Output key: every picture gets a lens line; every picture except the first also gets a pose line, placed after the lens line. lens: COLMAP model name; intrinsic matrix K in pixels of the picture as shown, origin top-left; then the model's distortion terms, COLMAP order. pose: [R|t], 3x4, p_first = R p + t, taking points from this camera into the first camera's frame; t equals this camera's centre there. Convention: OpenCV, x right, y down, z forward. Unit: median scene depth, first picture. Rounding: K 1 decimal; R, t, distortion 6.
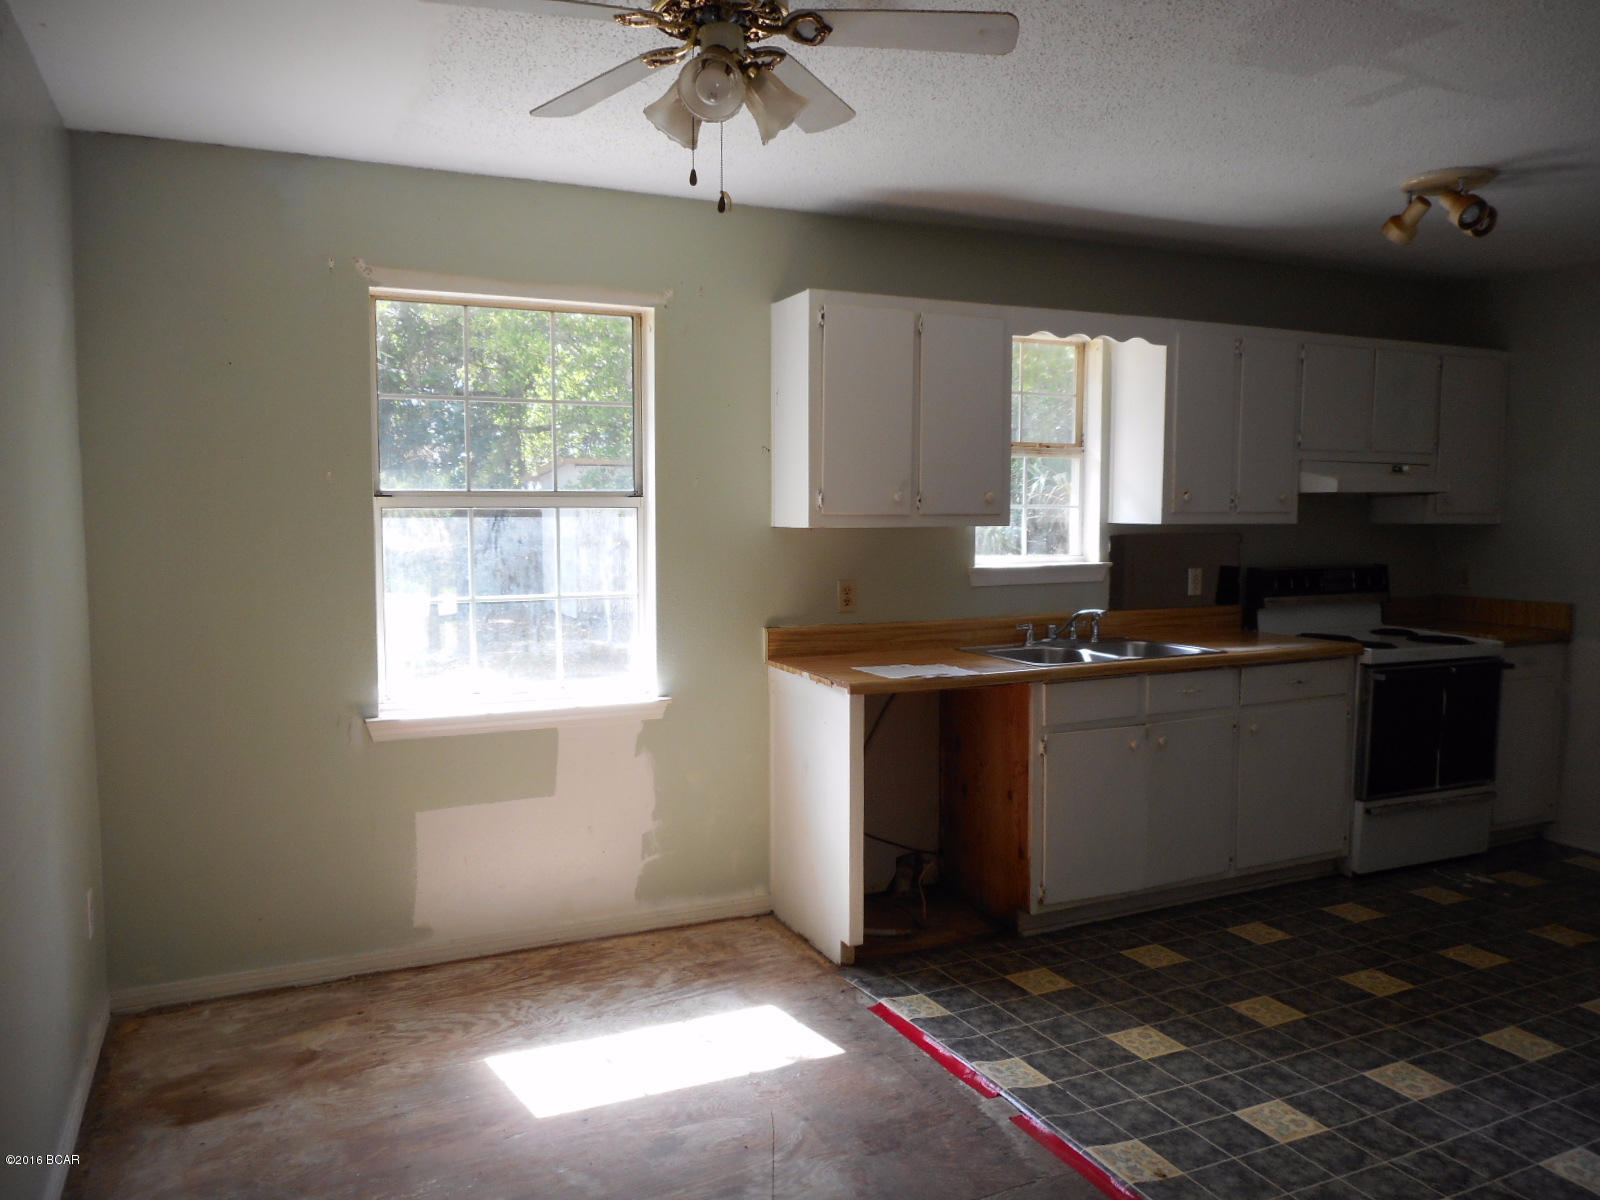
lens RADIAL K [[1194.7, 0, 800.0], [0, 1194.7, 600.0], [0, 0, 1]] dist [0.000442, -0.000465]
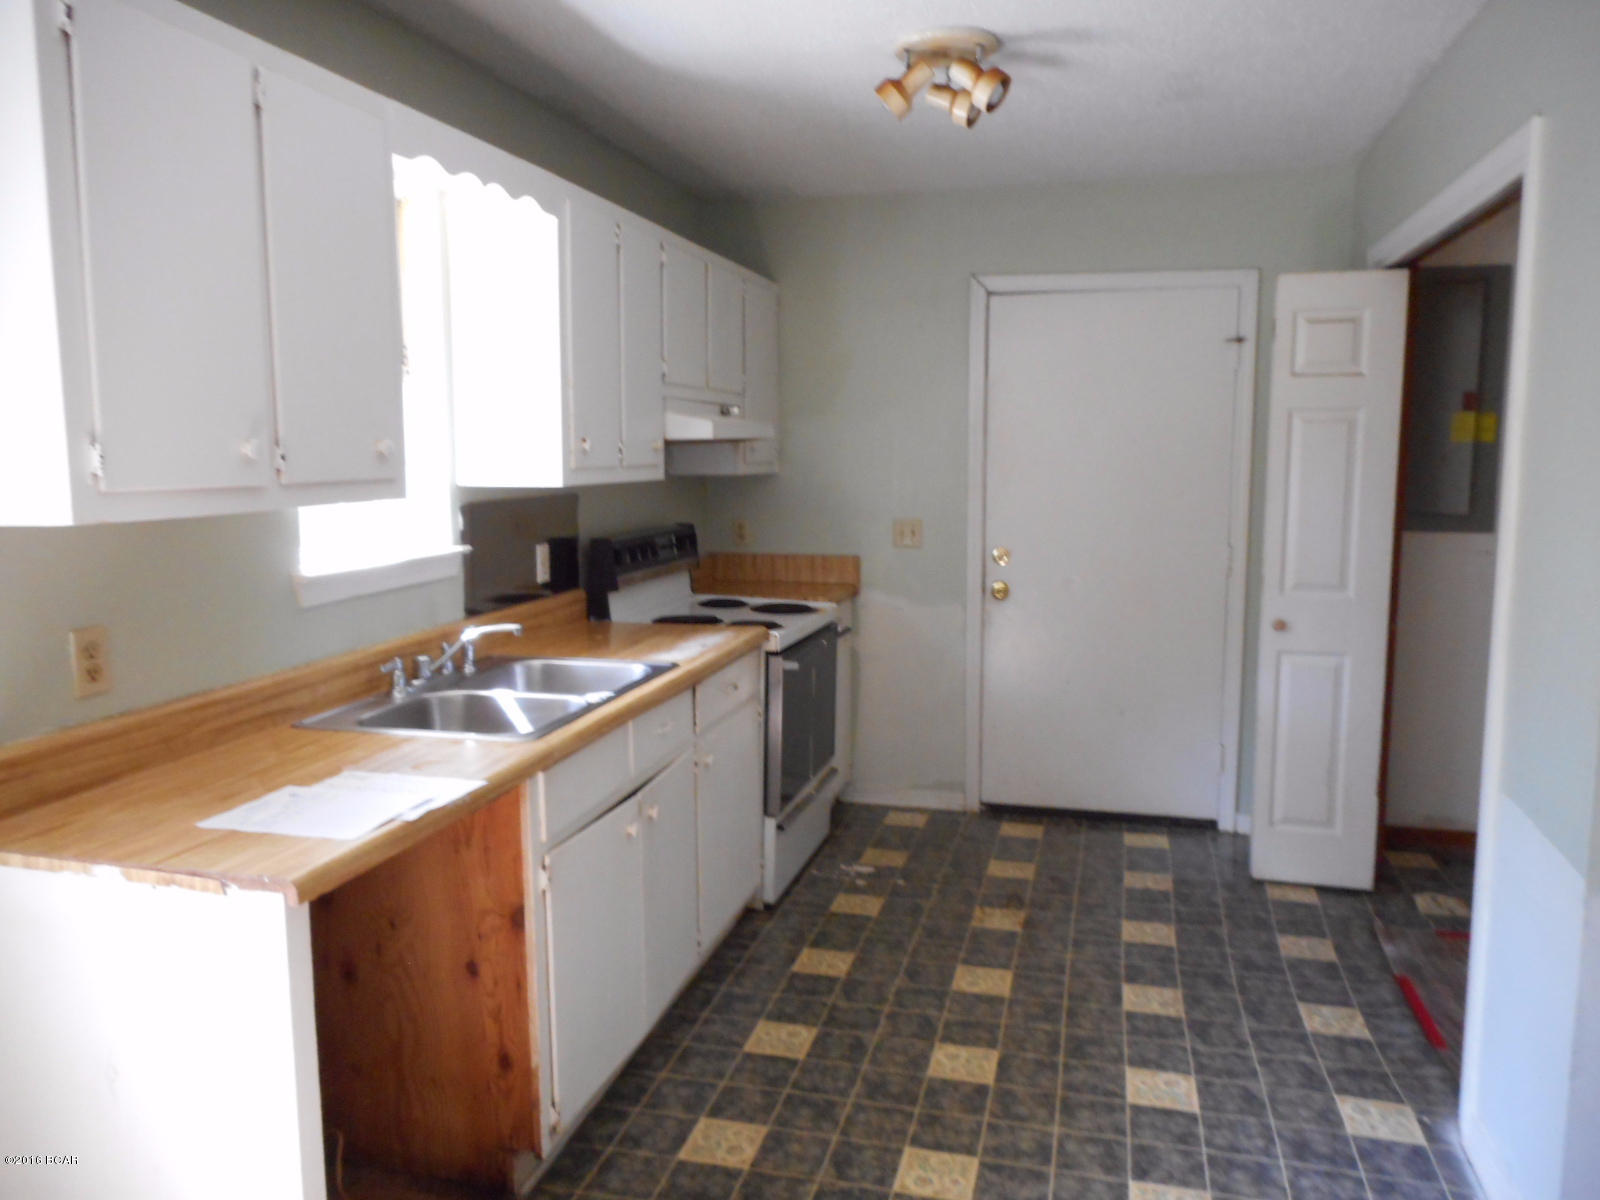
lens RADIAL K [[1194.7, 0, 800.0], [0, 1194.7, 600.0], [0, 0, 1]] dist [0.000442, -0.000465]
pose [[0.643841, -0.099873, 0.758614, -0.129791], [0.060652, 0.994987, 0.079516, -0.045550], [-0.762752, -0.005184, 0.646670, 0.463677]]
